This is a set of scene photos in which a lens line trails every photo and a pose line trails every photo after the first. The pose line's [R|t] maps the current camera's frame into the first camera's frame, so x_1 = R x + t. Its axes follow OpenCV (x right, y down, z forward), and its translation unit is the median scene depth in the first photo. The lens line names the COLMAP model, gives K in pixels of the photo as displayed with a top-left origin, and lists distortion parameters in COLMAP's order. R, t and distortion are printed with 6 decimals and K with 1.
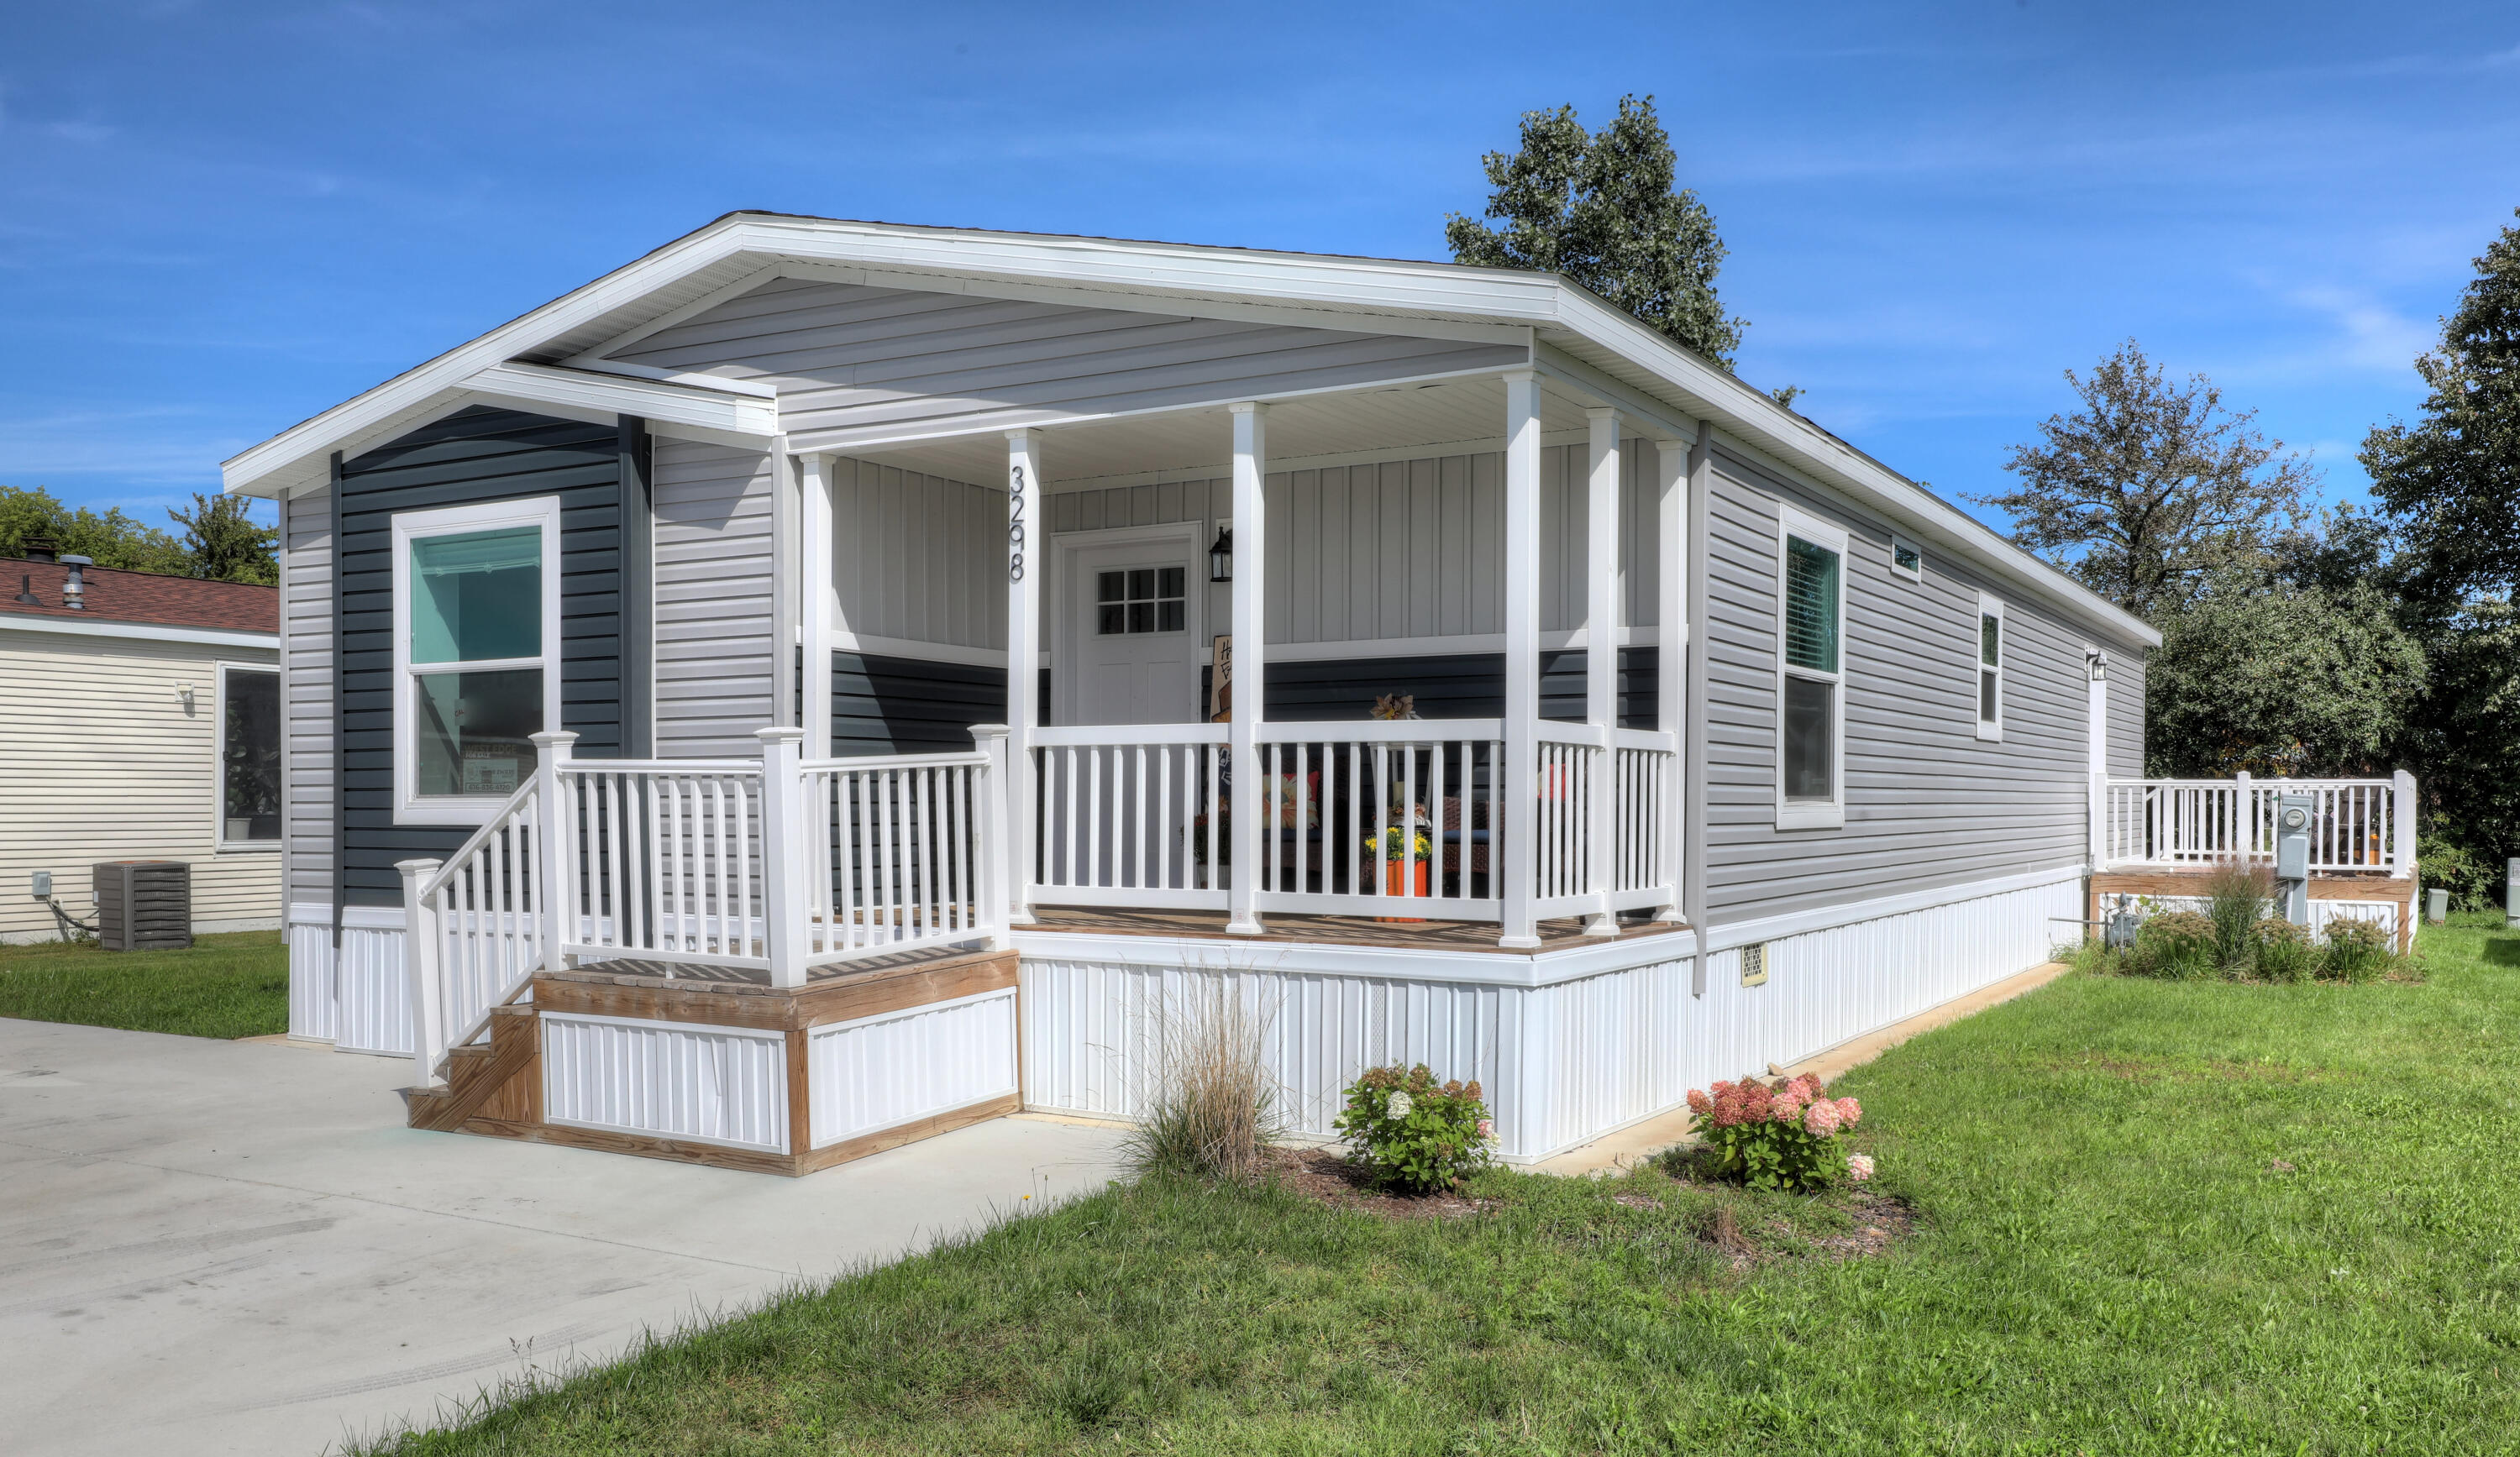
lens RADIAL K [[2019.5, 0, 1261.1], [0, 2019.5, 827.7], [0, 0, 1]] dist [0.036718, 0.002663]
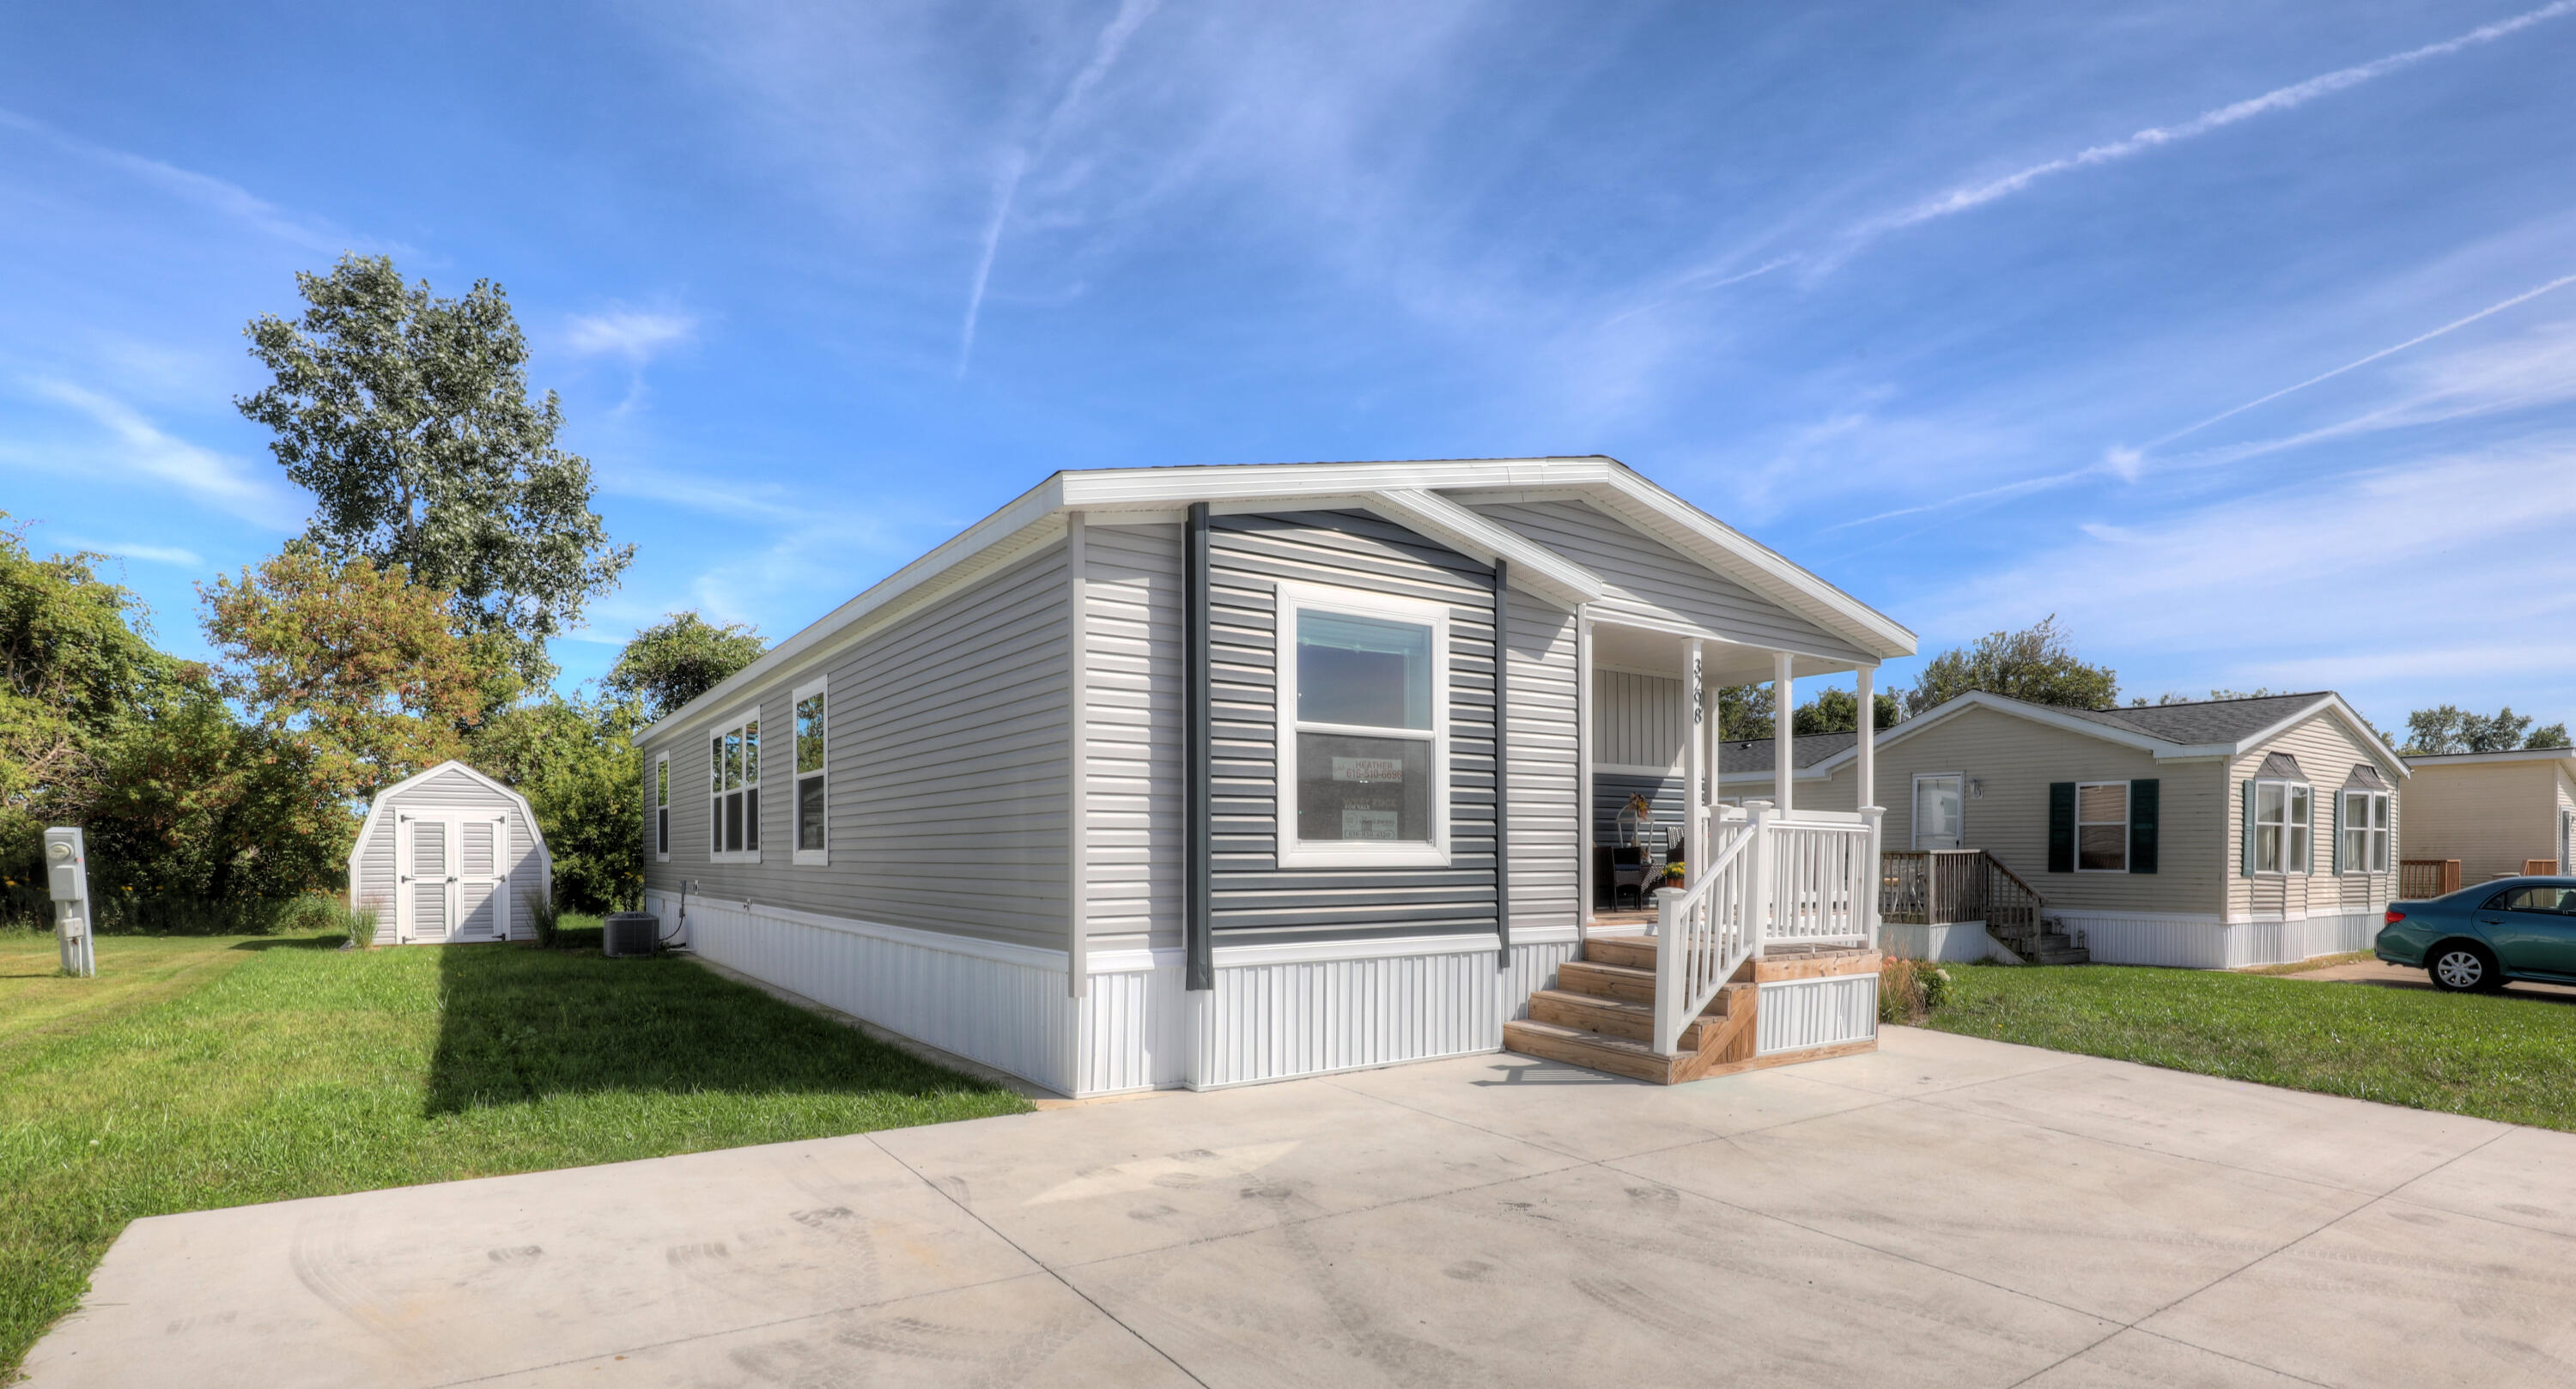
lens RADIAL K [[1264.6, 0, 1376.7], [0, 1264.6, 890.9], [0, 0, 1]] dist [0.000535, 0.000152]
pose [[0.373046, -0.020609, 0.927584, -1.149603], [0.017397, 0.999733, 0.015215, 0.002043], [-0.927650, 0.010462, 0.373305, 0.780546]]
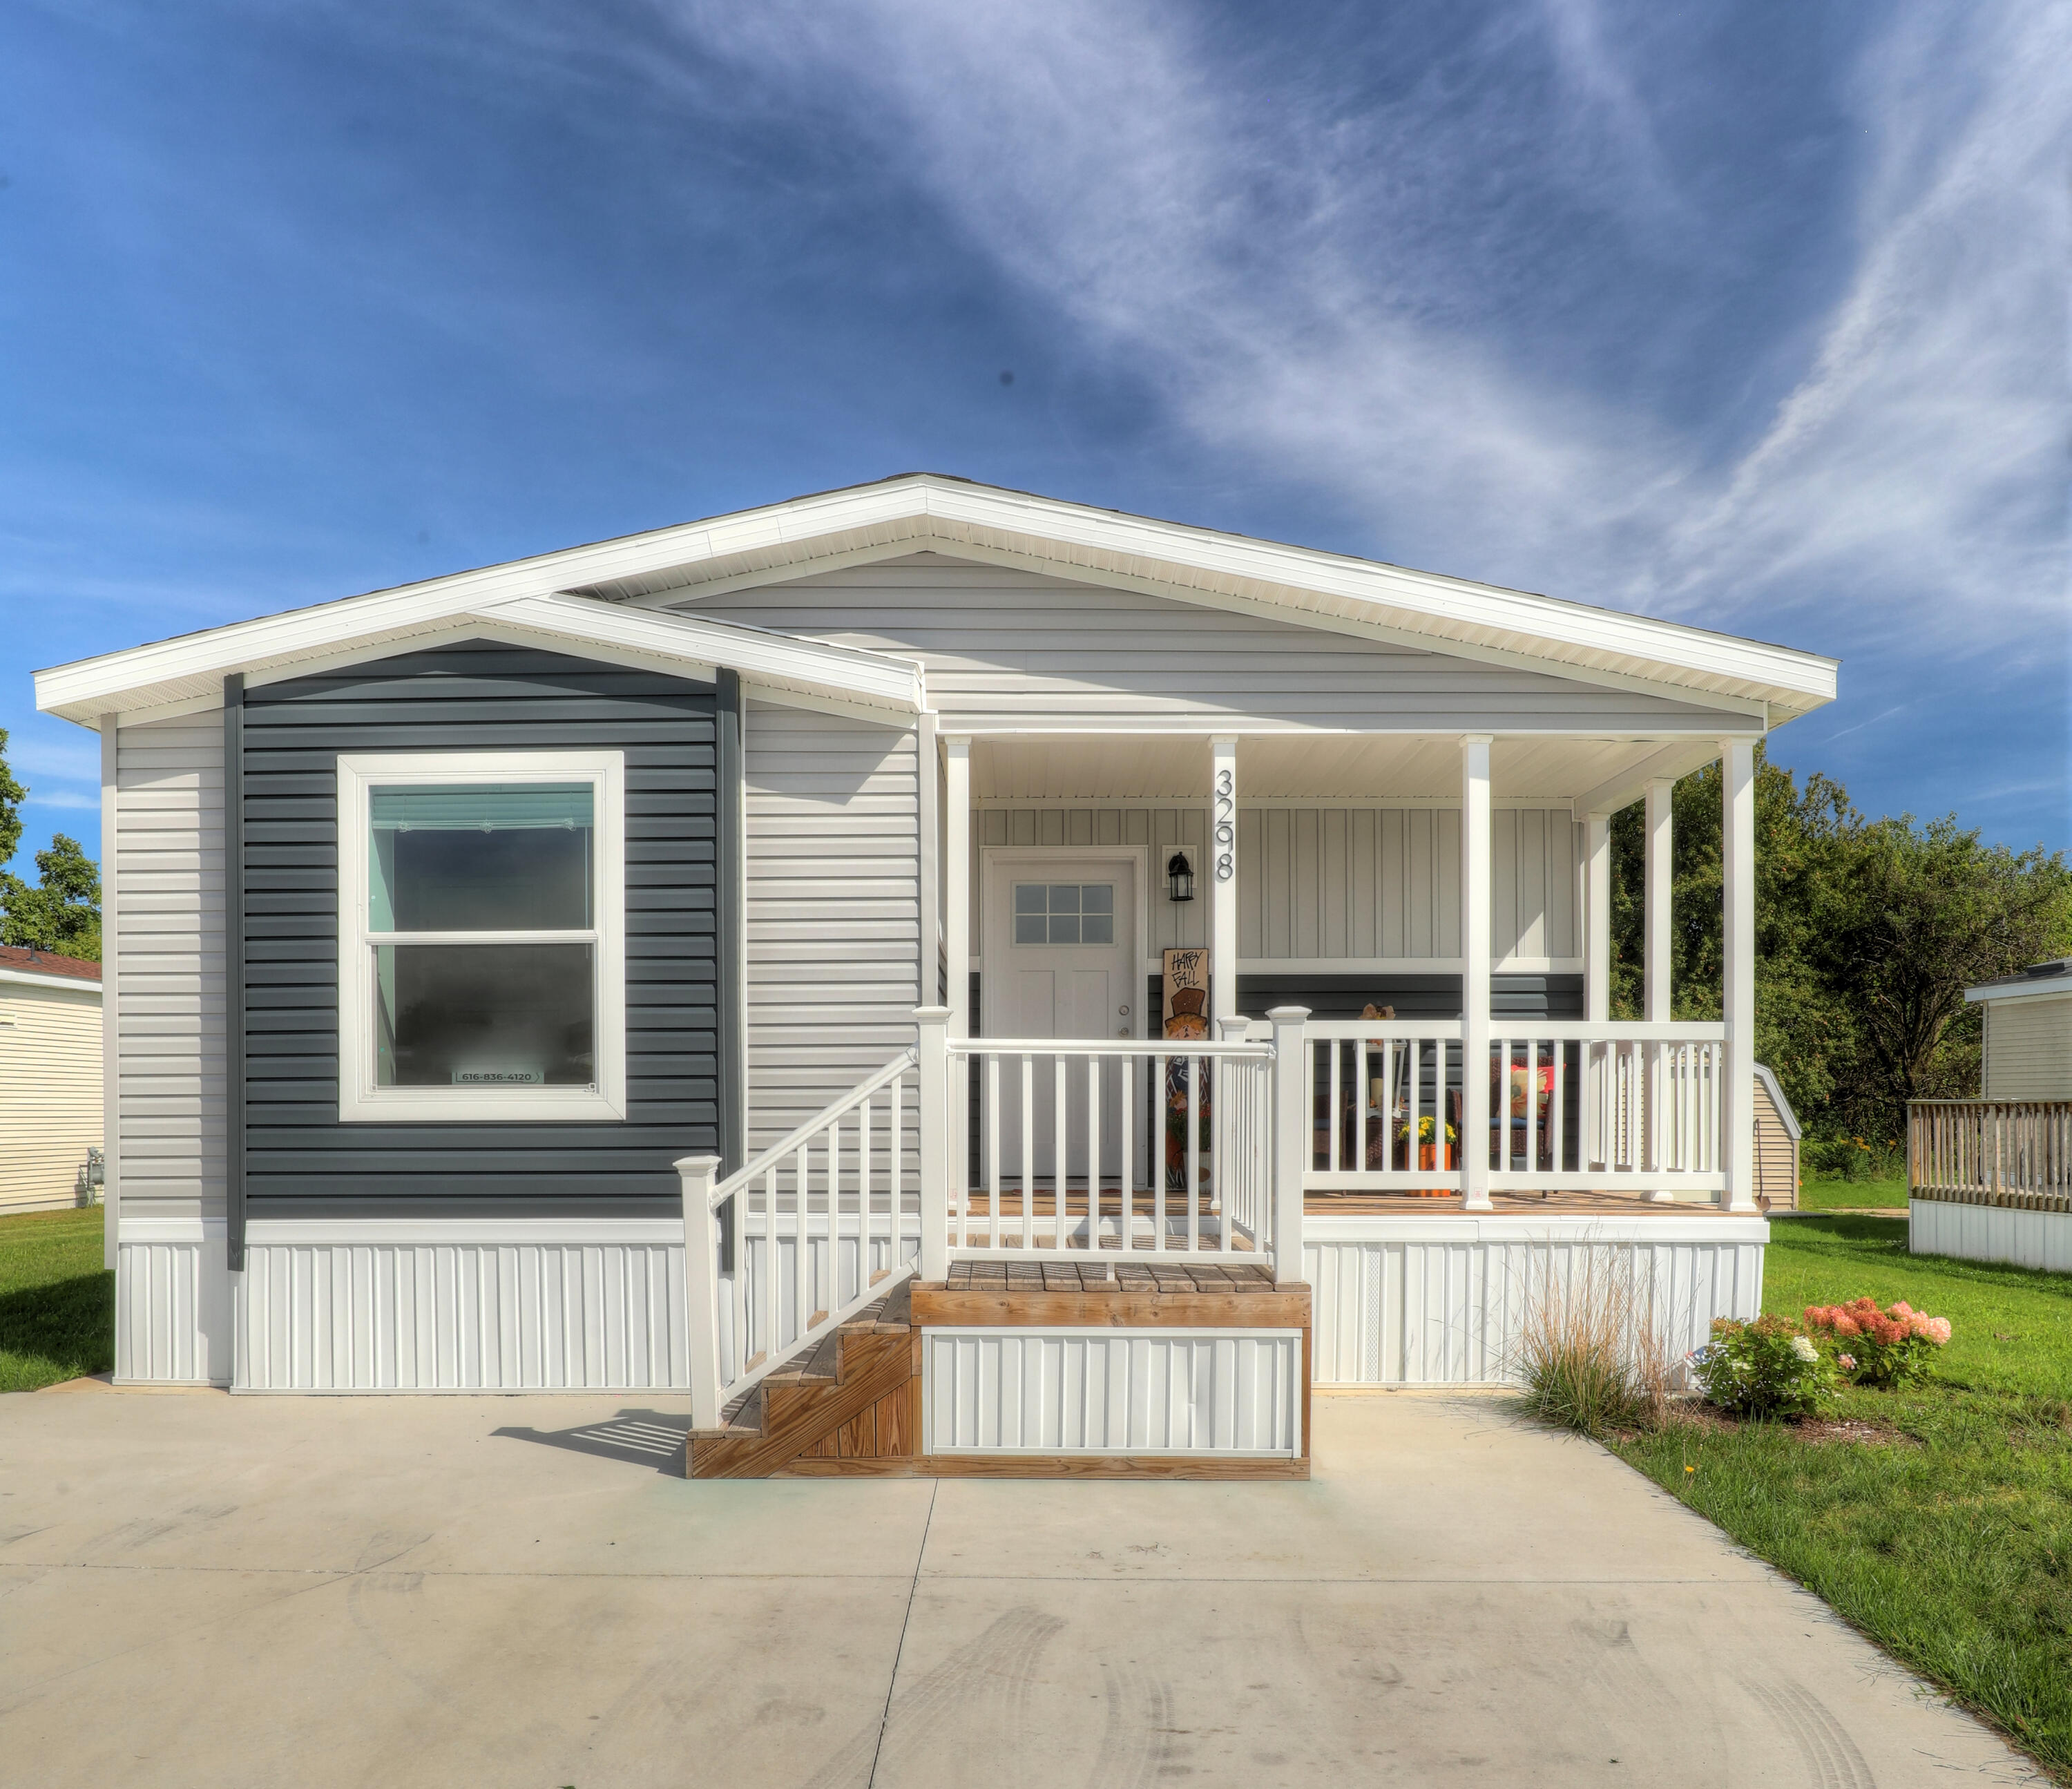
lens RADIAL K [[1438.7, 0, 1033.3], [0, 1438.7, 1135.4], [0, 0, 1]] dist [-0.026968, 0.000787]
pose [[0.860701, -0.009804, 0.509016, -0.535771], [0.008676, 0.999952, 0.004589, 0.004706], [-0.509036, 0.000466, 0.860745, 0.380061]]
